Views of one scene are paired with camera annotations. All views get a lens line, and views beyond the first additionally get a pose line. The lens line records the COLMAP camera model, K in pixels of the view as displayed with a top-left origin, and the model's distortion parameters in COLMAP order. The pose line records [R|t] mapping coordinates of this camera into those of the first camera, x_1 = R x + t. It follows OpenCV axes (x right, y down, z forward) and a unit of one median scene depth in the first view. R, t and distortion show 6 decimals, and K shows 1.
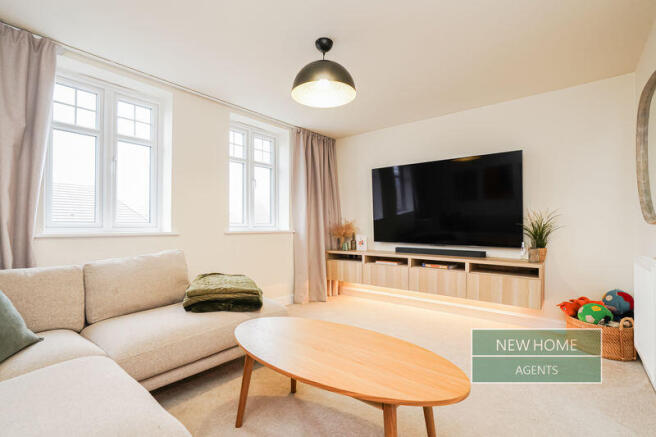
lens RADIAL K [[303.9, 0, 334.1], [0, 303.9, 220.1], [0, 0, 1]] dist [-0.018965, 0.005583]
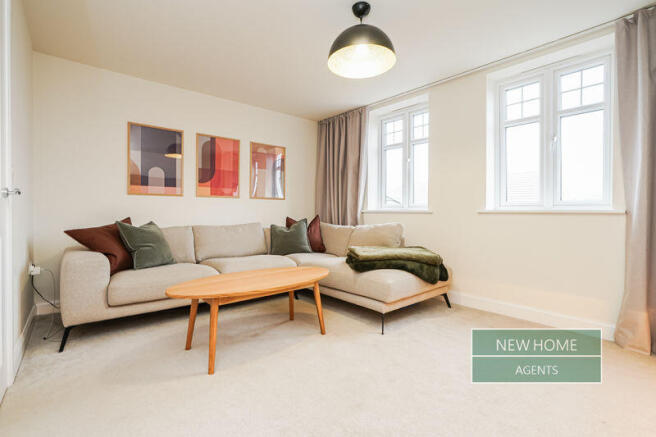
lens RADIAL K [[303.9, 0, 333.2], [0, 303.9, 215.1], [0, 0, 1]] dist [-0.018965, 0.005583]
pose [[-0.178604, 0.021788, -0.983680, 0.626176], [0.025514, 0.999521, 0.017507, 0.025015], [0.983590, -0.021971, -0.179074, 0.729262]]
